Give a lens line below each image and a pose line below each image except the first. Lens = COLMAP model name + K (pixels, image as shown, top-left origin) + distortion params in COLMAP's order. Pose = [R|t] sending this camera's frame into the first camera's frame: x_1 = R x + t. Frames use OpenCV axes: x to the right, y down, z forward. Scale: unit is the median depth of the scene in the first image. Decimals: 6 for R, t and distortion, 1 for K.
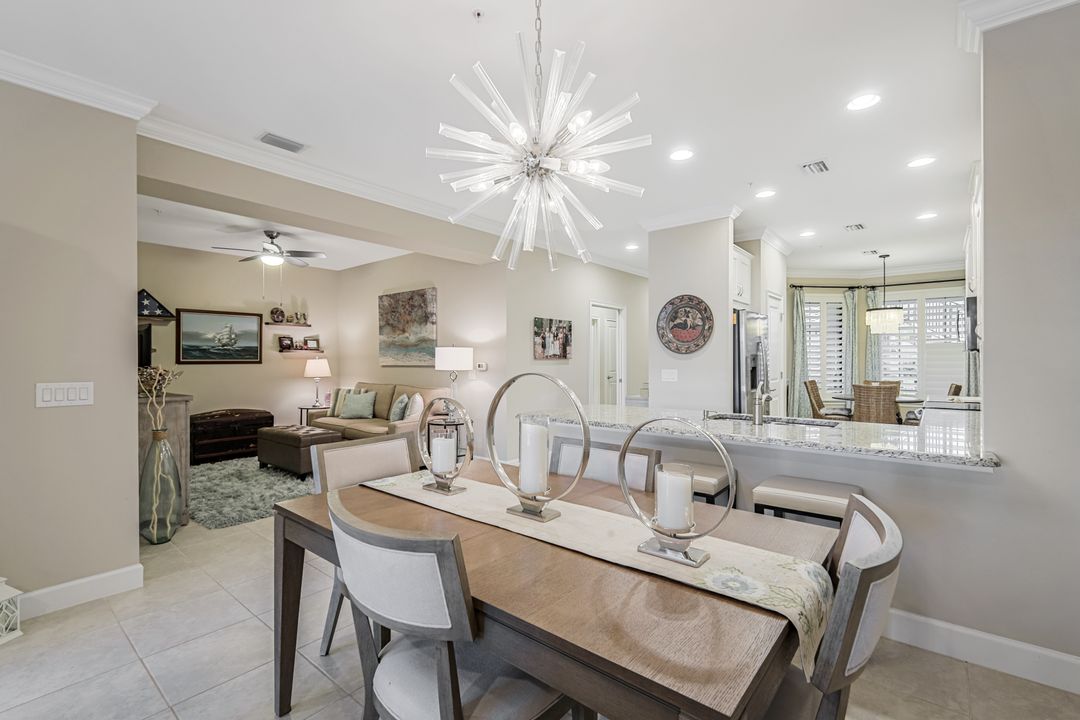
lens RADIAL K [[470.8, 0, 540.0], [0, 470.8, 360.0], [0, 0, 1]] dist [-0.000501, -0.000049]
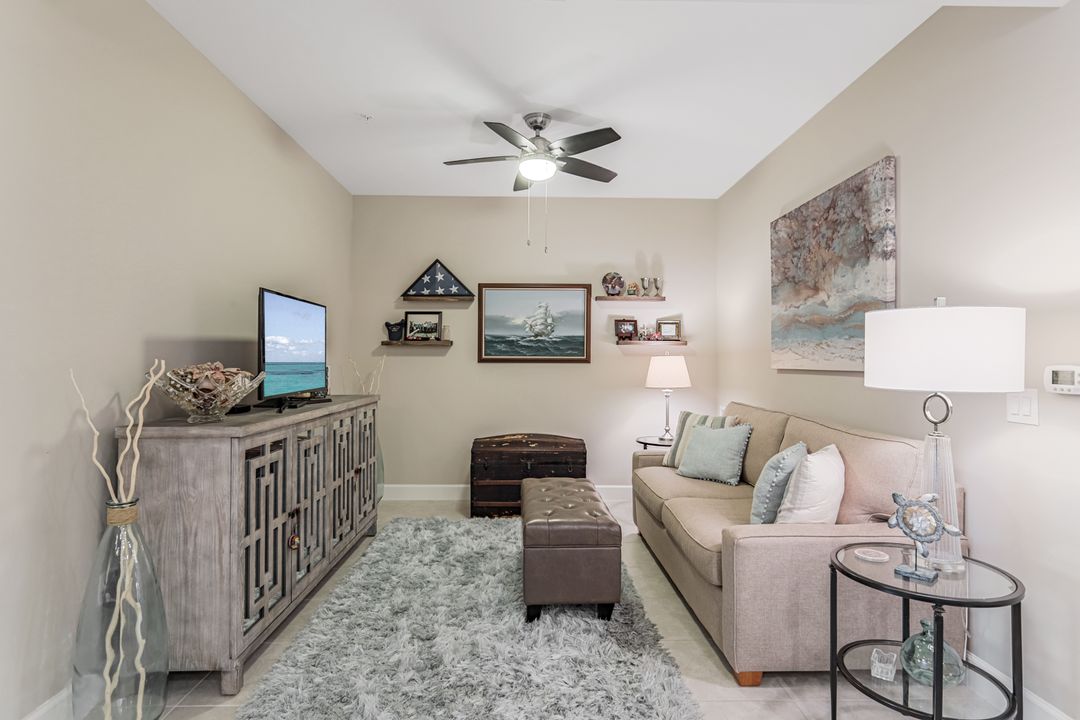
lens RADIAL K [[562.2, 0, 540.0], [0, 562.2, 360.0], [0, 0, 1]] dist [-0.000745, -0.000535]
pose [[0.645252, 0.004191, -0.763959, -0.064231], [-0.005337, 0.999985, 0.000979, 0.003500], [0.763952, 0.003445, 0.645264, 0.492848]]
